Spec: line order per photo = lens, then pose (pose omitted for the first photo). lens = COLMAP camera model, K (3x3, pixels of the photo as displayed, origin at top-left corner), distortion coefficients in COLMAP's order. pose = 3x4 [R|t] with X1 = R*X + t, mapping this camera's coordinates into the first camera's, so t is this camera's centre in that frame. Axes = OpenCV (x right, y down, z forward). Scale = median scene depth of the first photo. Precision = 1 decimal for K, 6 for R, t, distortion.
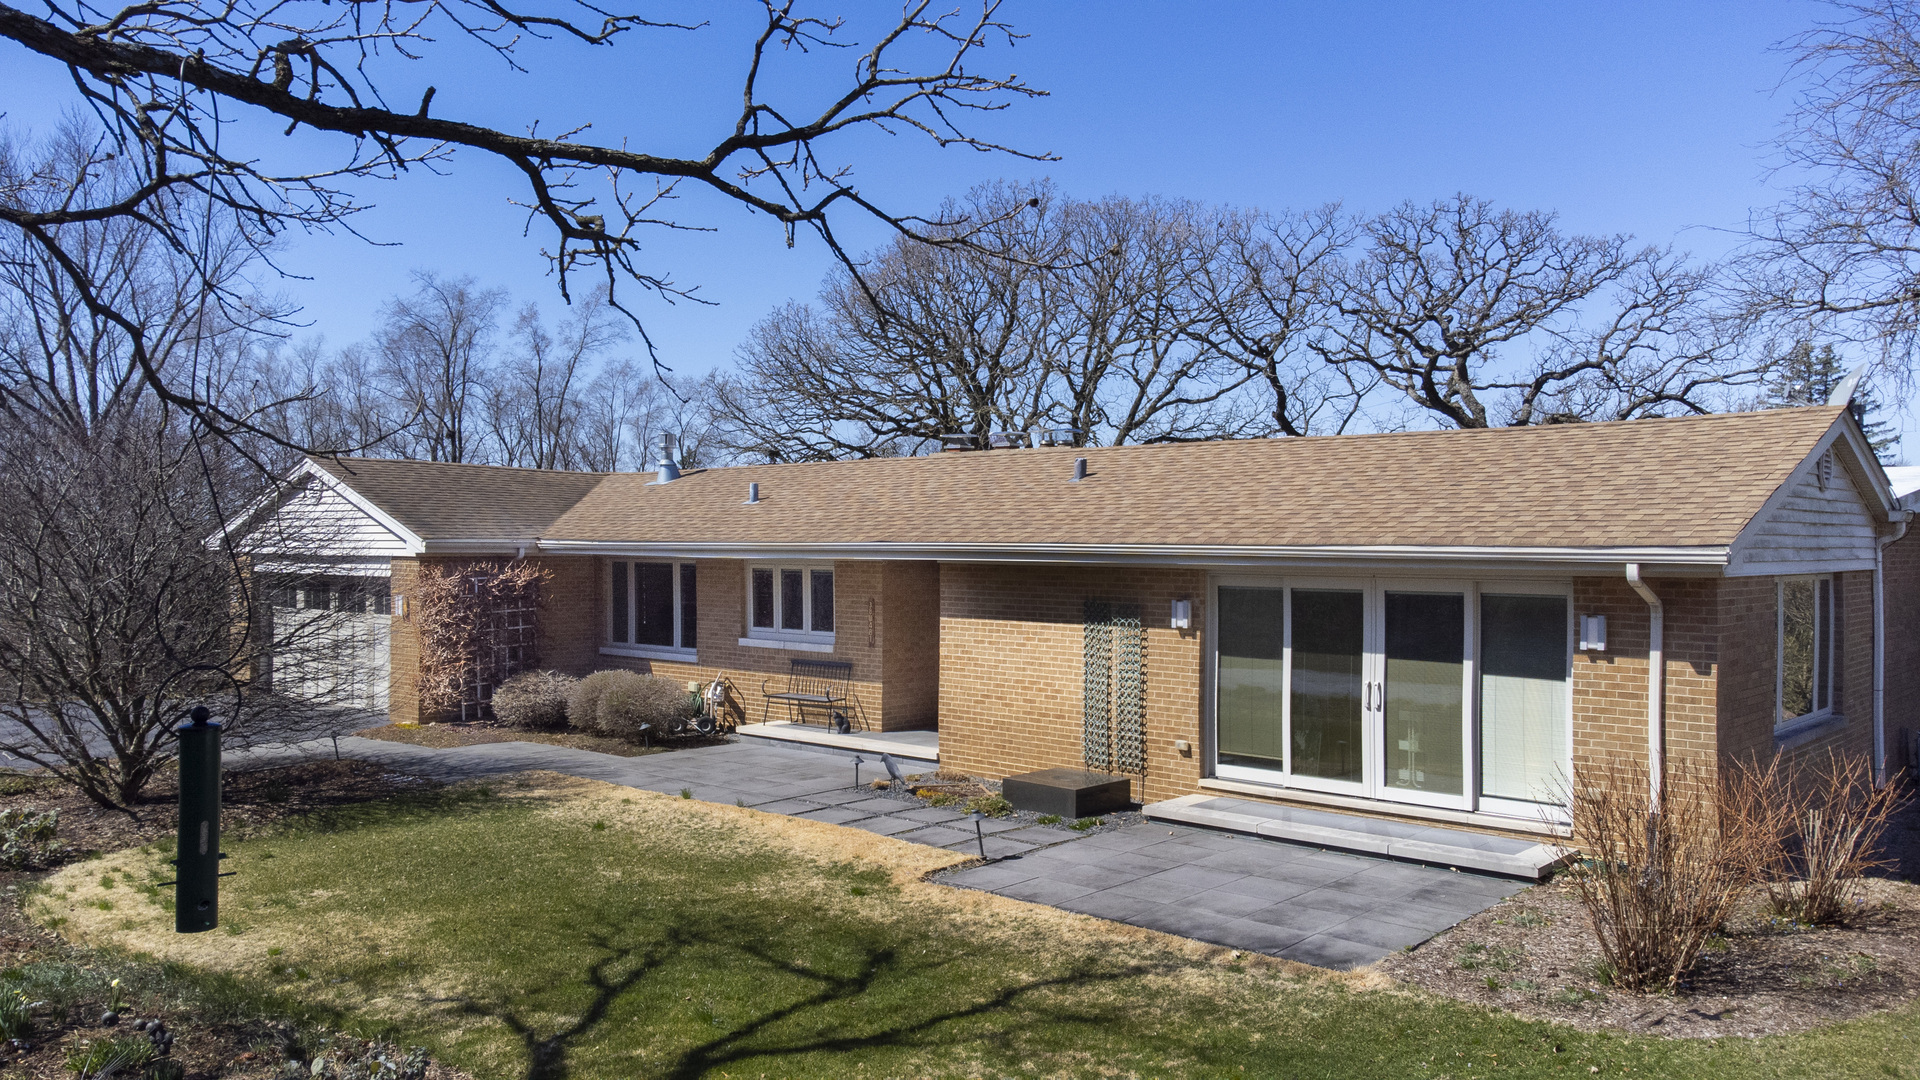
lens RADIAL K [[1371.9, 0, 942.3], [0, 1371.9, 558.0], [0, 0, 1]] dist [0.053596, 0.003217]
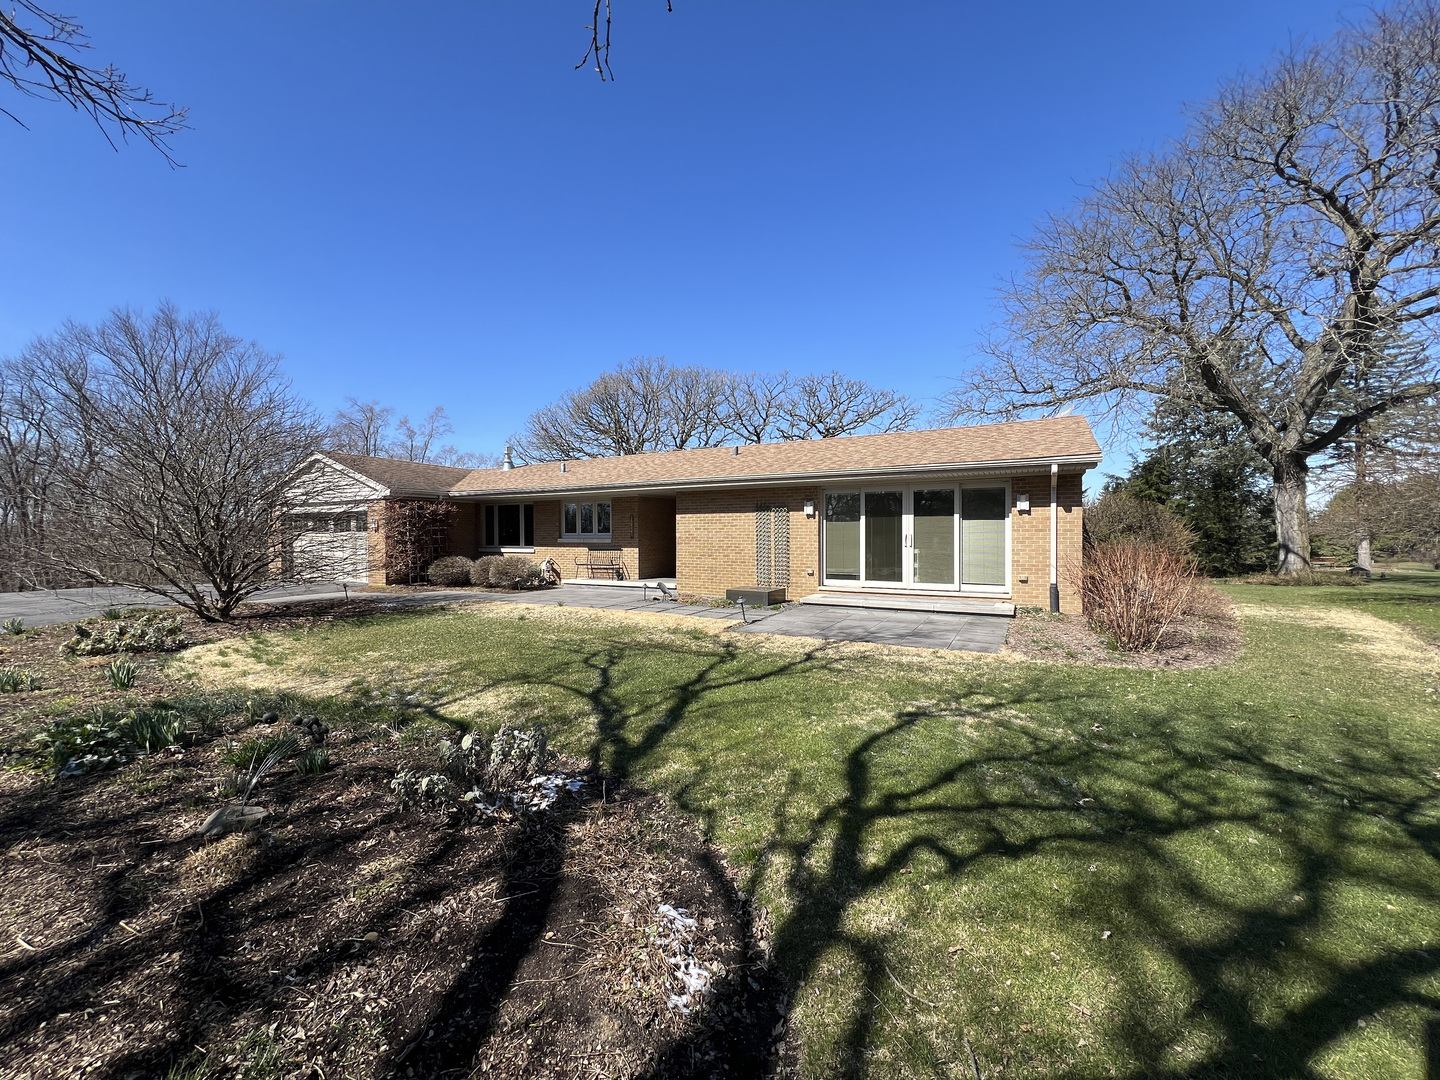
lens RADIAL K [[568.7, 0, 720.0], [0, 568.7, 540.0], [0, 0, 1]] dist [0.010431, -0.000108]
pose [[0.976774, -0.011639, 0.213956, -0.105961], [0.009148, 0.999878, 0.012629, 0.057986], [-0.214077, -0.010379, 0.976762, 0.142060]]
